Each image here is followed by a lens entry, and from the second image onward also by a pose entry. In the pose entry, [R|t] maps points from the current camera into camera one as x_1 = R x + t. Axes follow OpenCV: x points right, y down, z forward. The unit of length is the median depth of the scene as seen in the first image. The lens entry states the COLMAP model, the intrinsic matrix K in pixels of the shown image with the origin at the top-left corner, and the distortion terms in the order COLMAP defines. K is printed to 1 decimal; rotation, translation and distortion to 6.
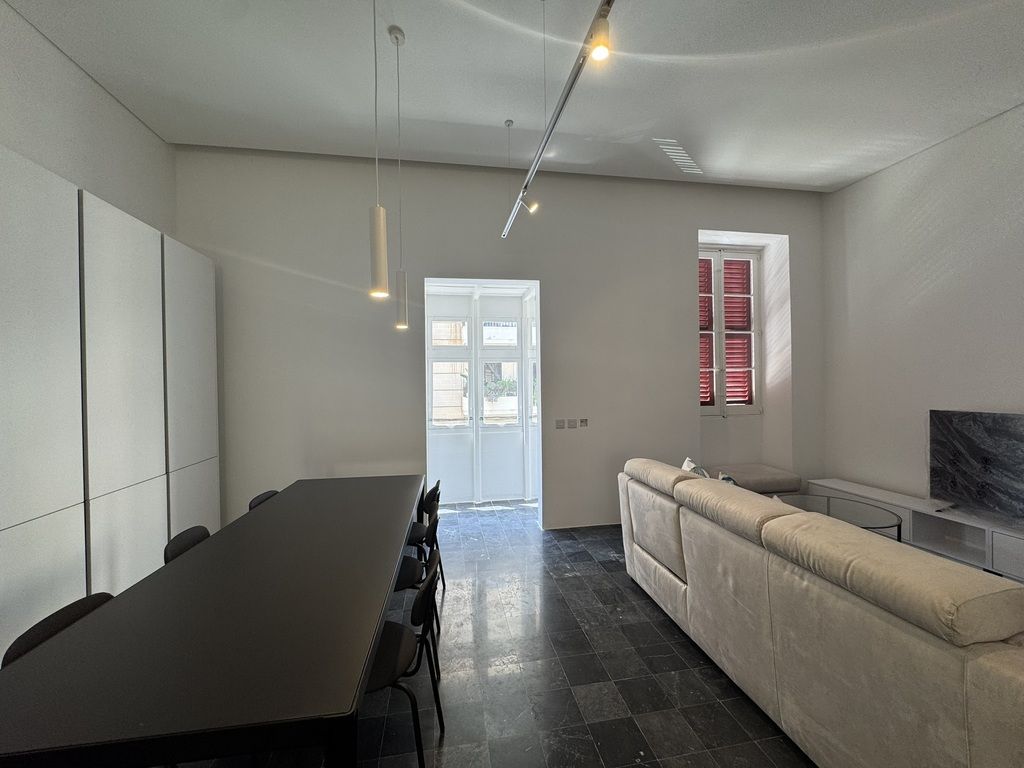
lens RADIAL K [[413.6, 0, 512.0], [0, 413.6, 384.0], [0, 0, 1]] dist [-0.001338, -0.000382]
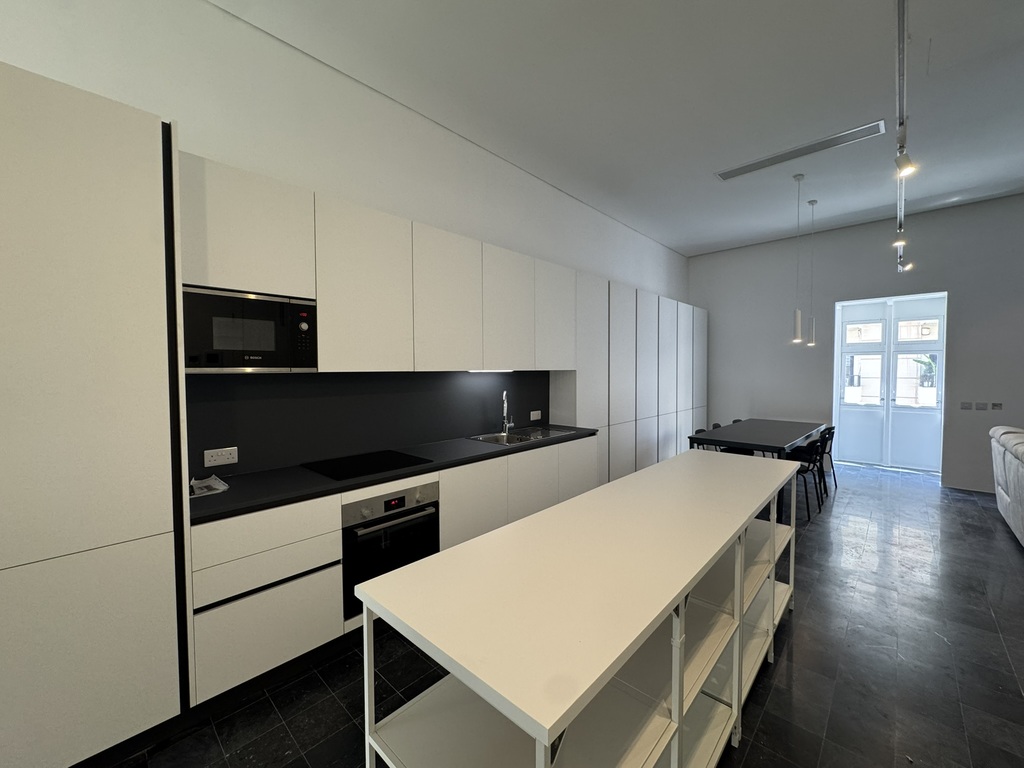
lens RADIAL K [[413.6, 0, 512.0], [0, 413.6, 384.0], [0, 0, 1]] dist [-0.001338, -0.000382]
pose [[0.599913, 0.038543, -0.799136, 0.287432], [-0.009165, 0.999104, 0.041308, -0.006813], [0.800013, -0.017457, 0.599729, -0.833701]]
